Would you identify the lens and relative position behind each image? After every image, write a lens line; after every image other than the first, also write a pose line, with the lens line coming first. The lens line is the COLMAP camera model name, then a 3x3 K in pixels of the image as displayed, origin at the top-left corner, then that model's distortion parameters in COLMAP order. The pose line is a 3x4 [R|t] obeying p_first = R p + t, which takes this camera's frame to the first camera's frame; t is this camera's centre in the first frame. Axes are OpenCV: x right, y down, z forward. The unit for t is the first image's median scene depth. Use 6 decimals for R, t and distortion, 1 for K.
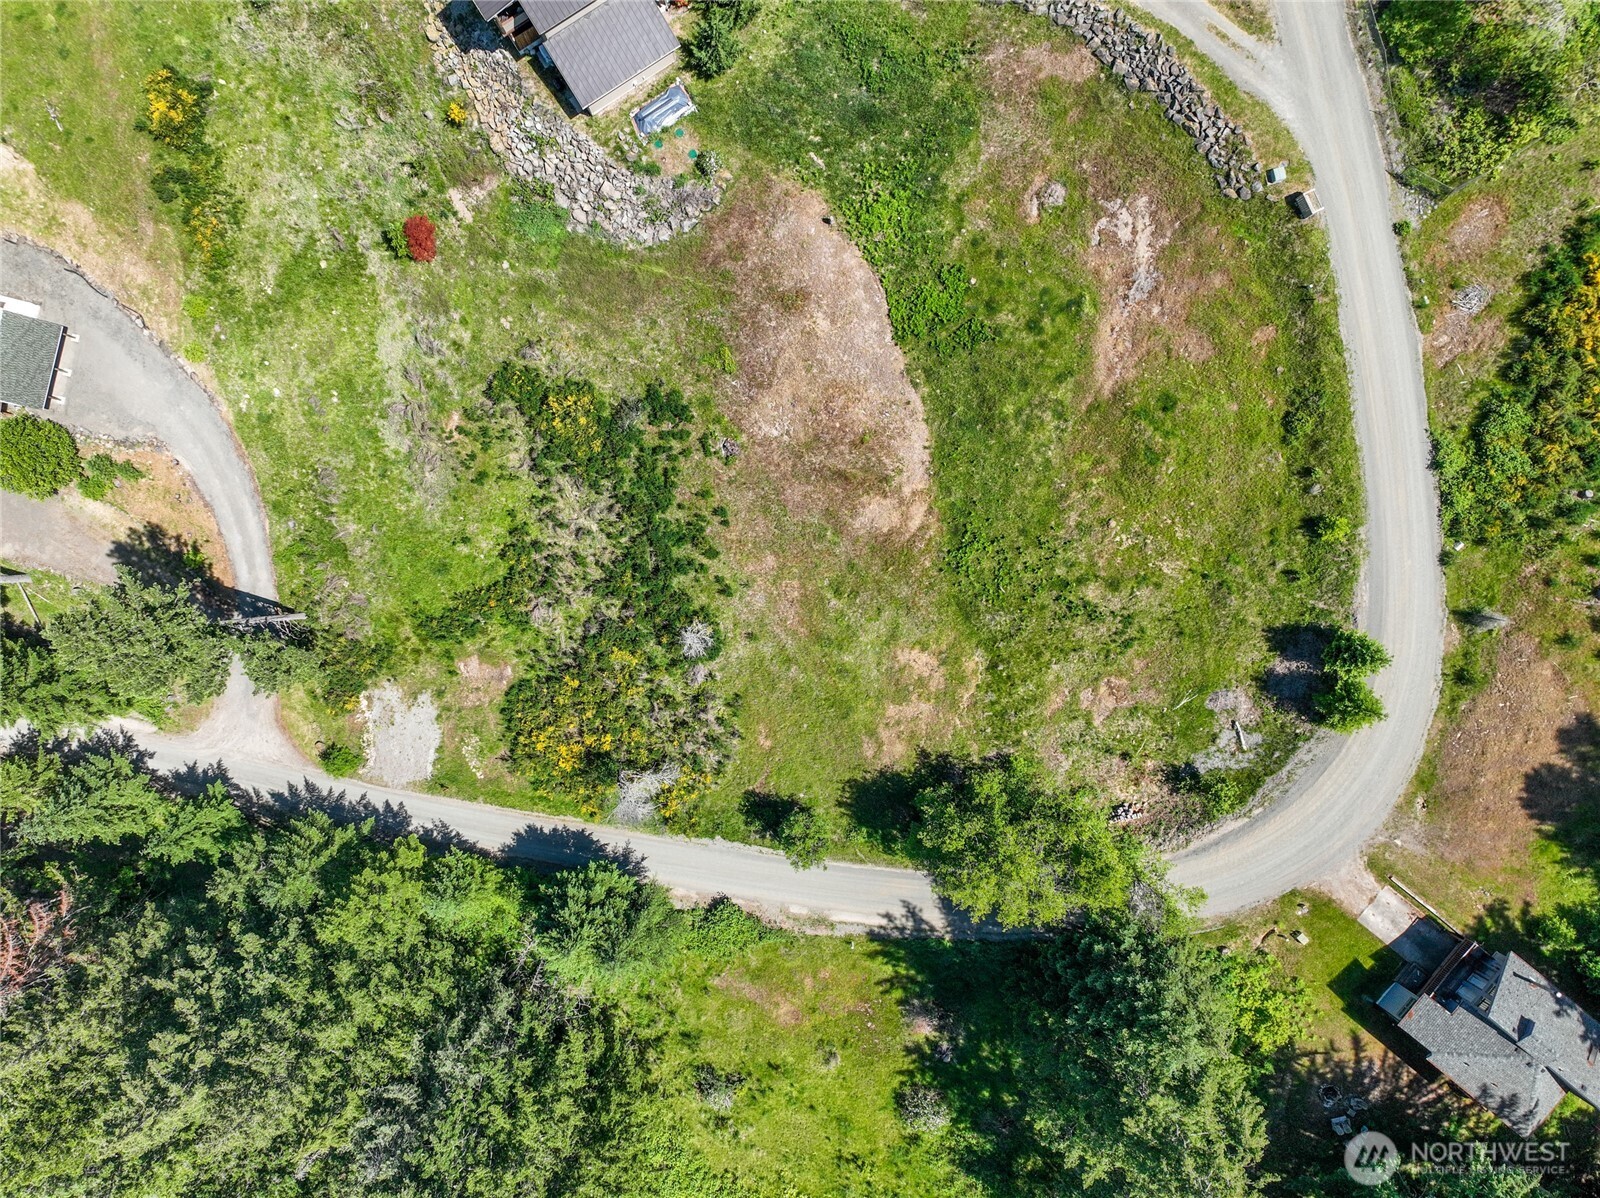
lens RADIAL K [[1125.1, 0, 800.0], [0, 1125.1, 599.0], [0, 0, 1]] dist [-0.004791, 0.021907]
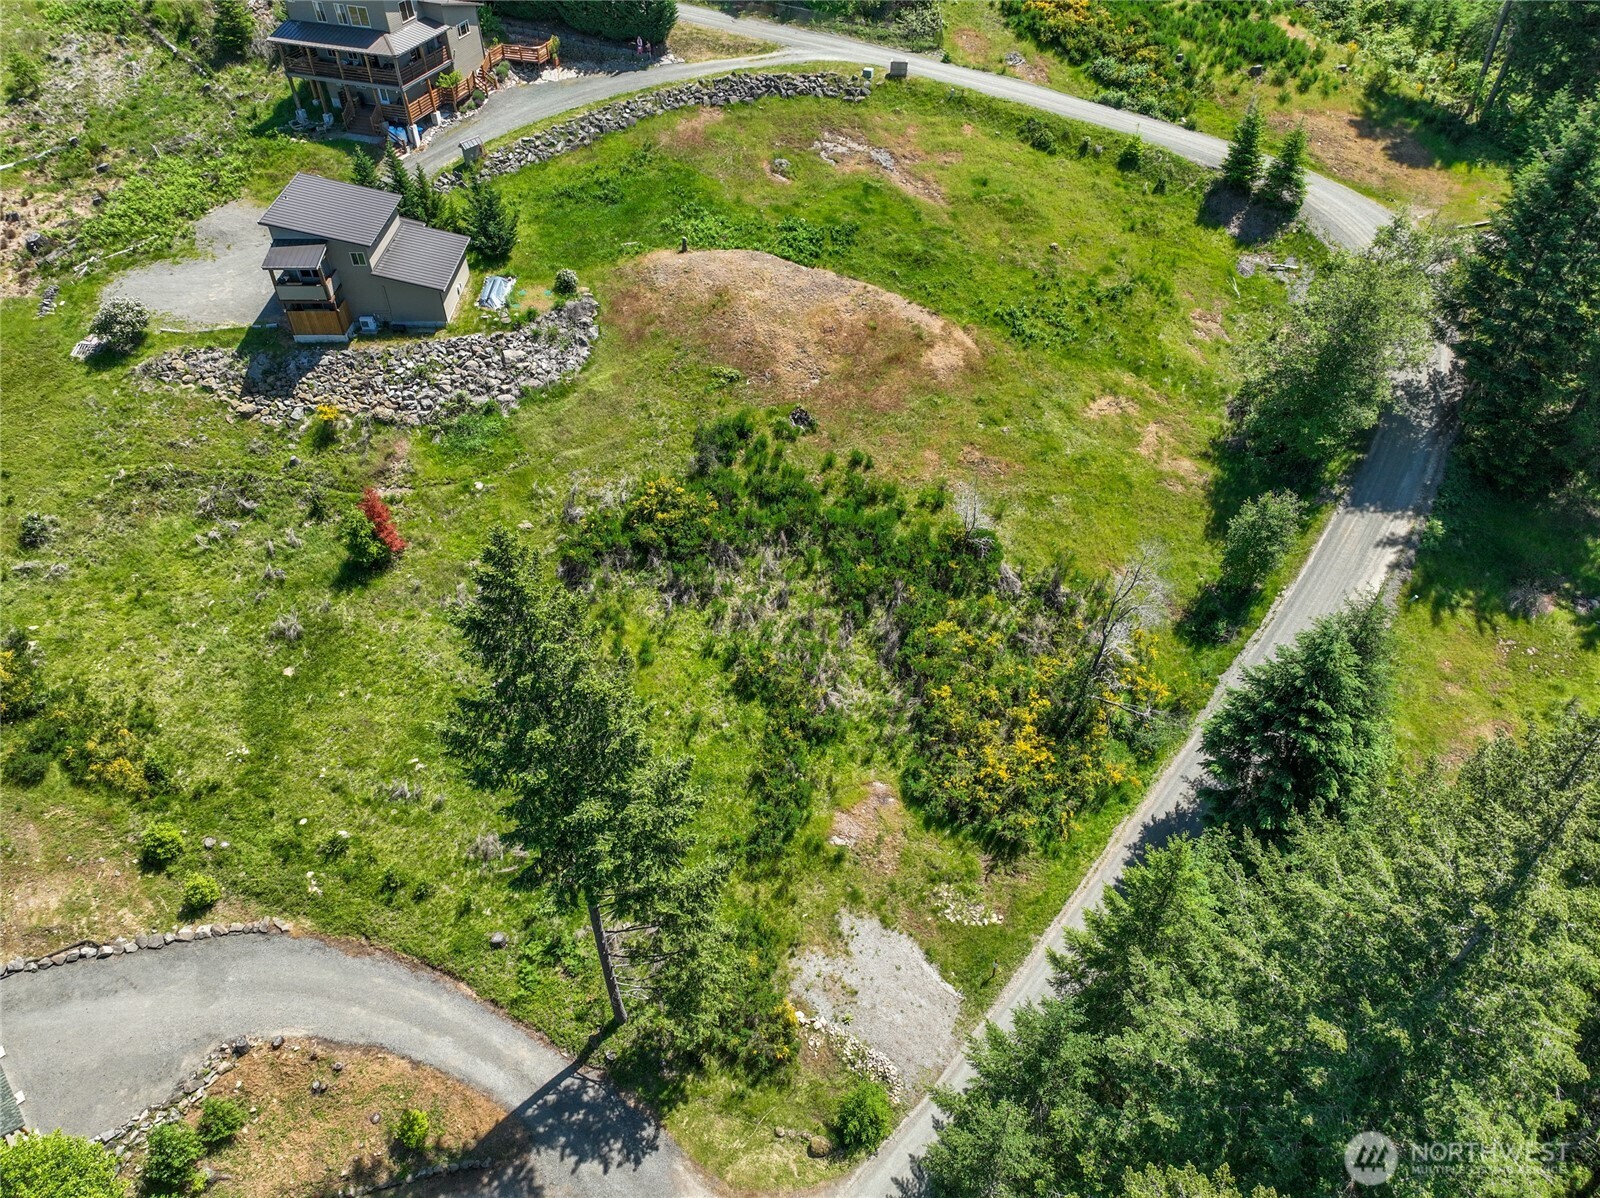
lens RADIAL K [[1125.1, 0, 800.0], [0, 1125.1, 599.0], [0, 0, 1]] dist [-0.004791, 0.021907]
pose [[0.546468, -0.574982, 0.608908, -0.706672], [0.837182, 0.355660, -0.415490, 0.296191], [0.022335, 0.736818, 0.675722, 0.498132]]
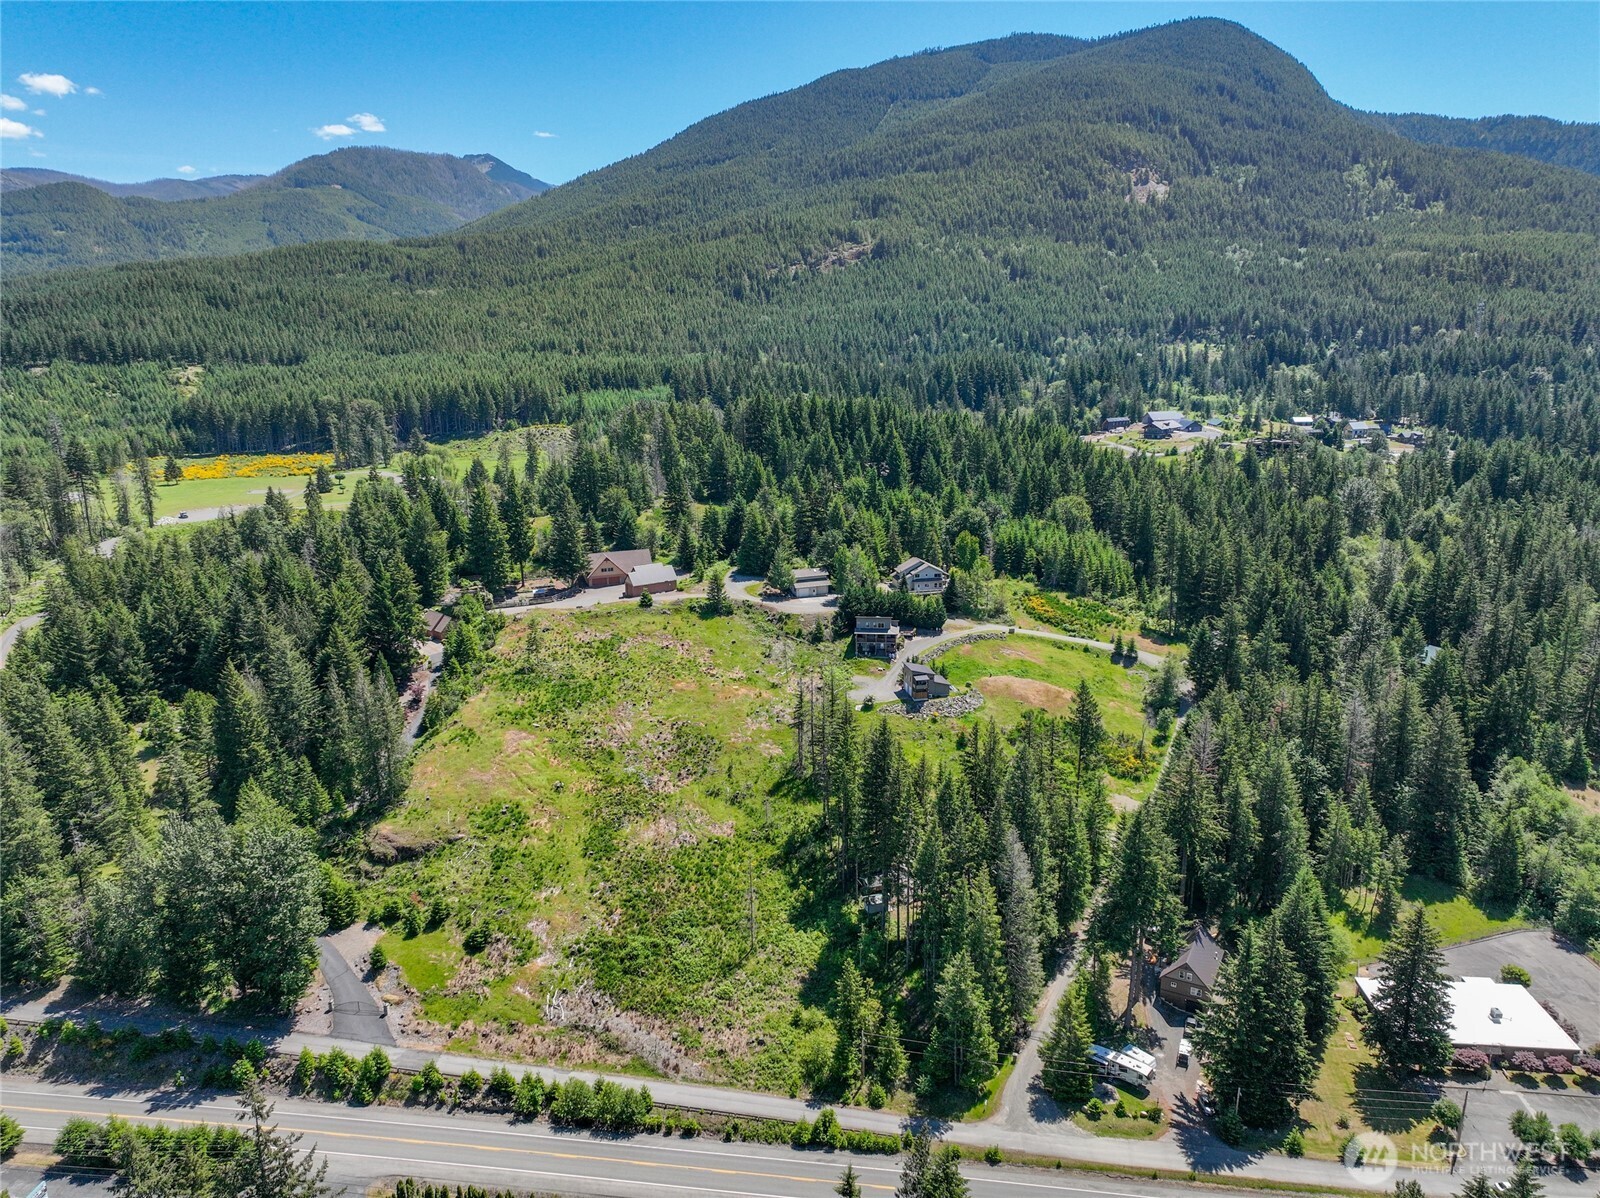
lens RADIAL K [[1125.1, 0, 800.0], [0, 1125.1, 599.0], [0, 0, 1]] dist [-0.004791, 0.021907]
pose [[0.338461, -0.230496, 0.912313, -3.404381], [0.940602, 0.055368, -0.334966, 0.300740], [0.026695, 0.971497, 0.235545, -0.158345]]
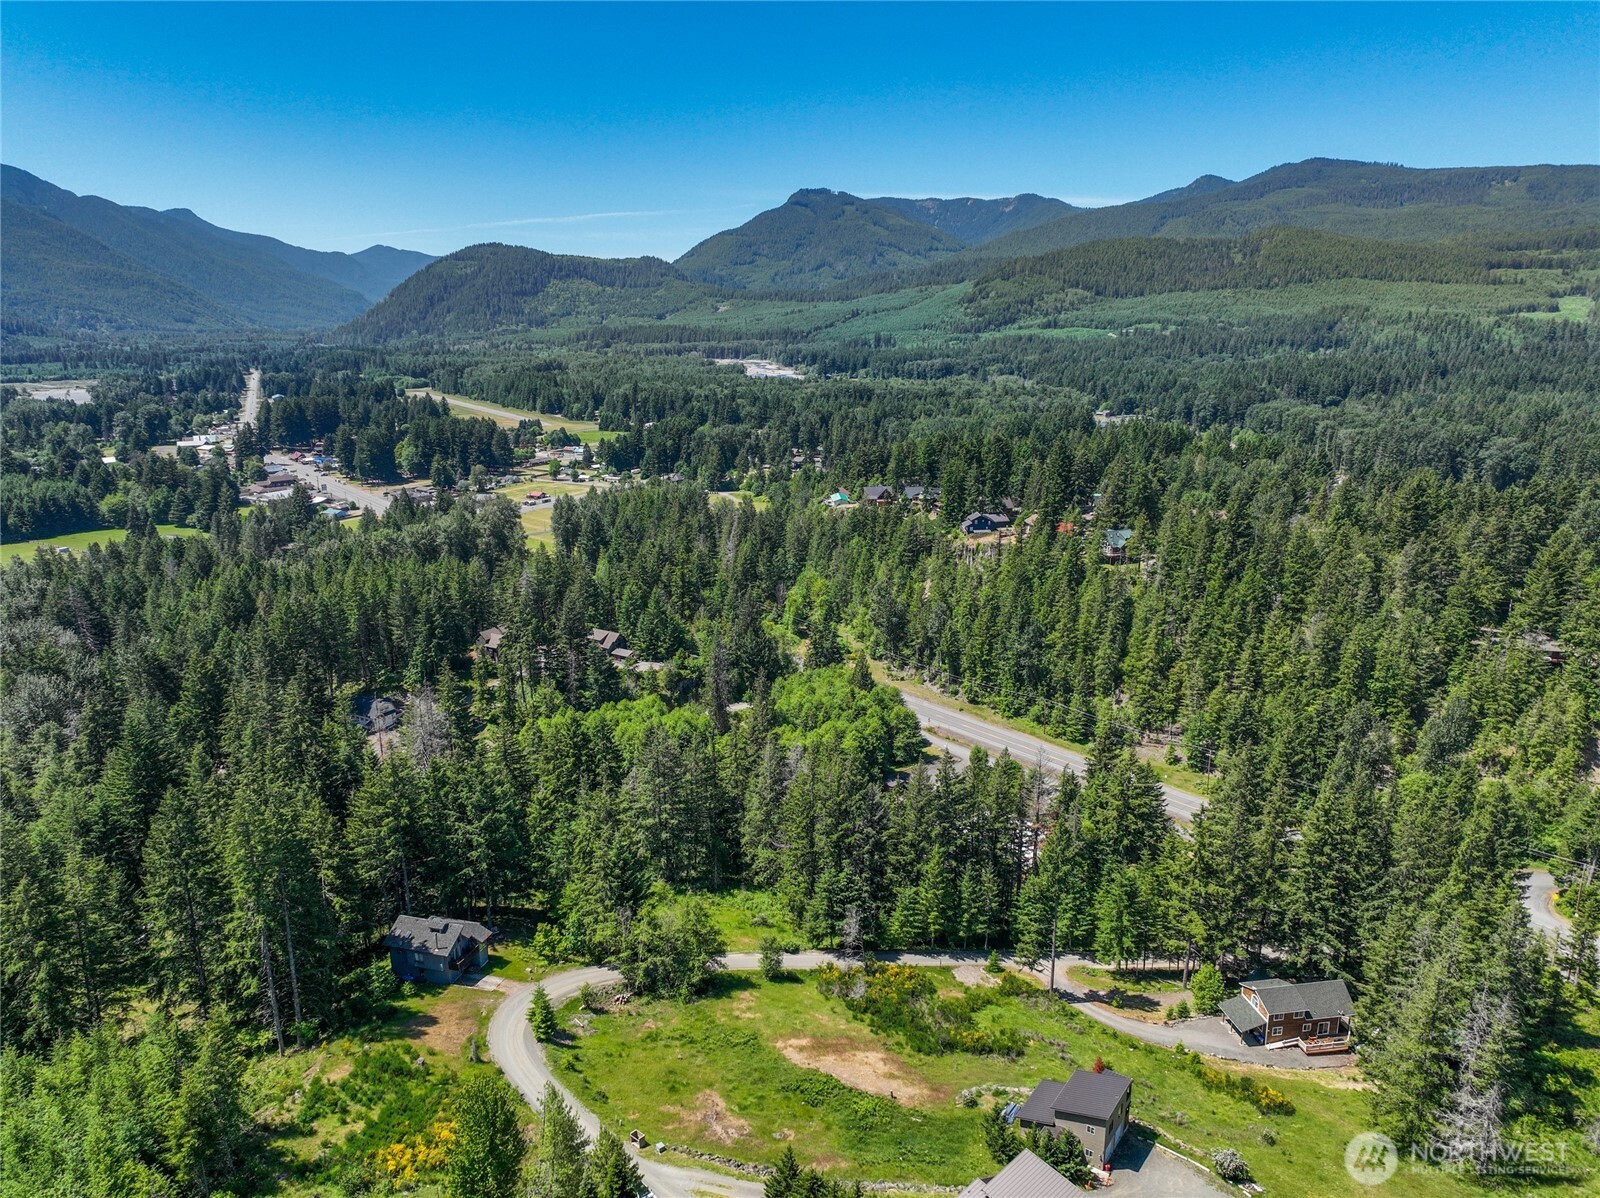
lens RADIAL K [[1125.1, 0, 800.0], [0, 1125.1, 599.0], [0, 0, 1]] dist [-0.004791, 0.021907]
pose [[-0.920098, 0.101136, -0.378406, 0.697360], [-0.391683, -0.242729, 0.887506, -1.547272], [-0.002091, 0.964808, 0.262947, -0.191373]]
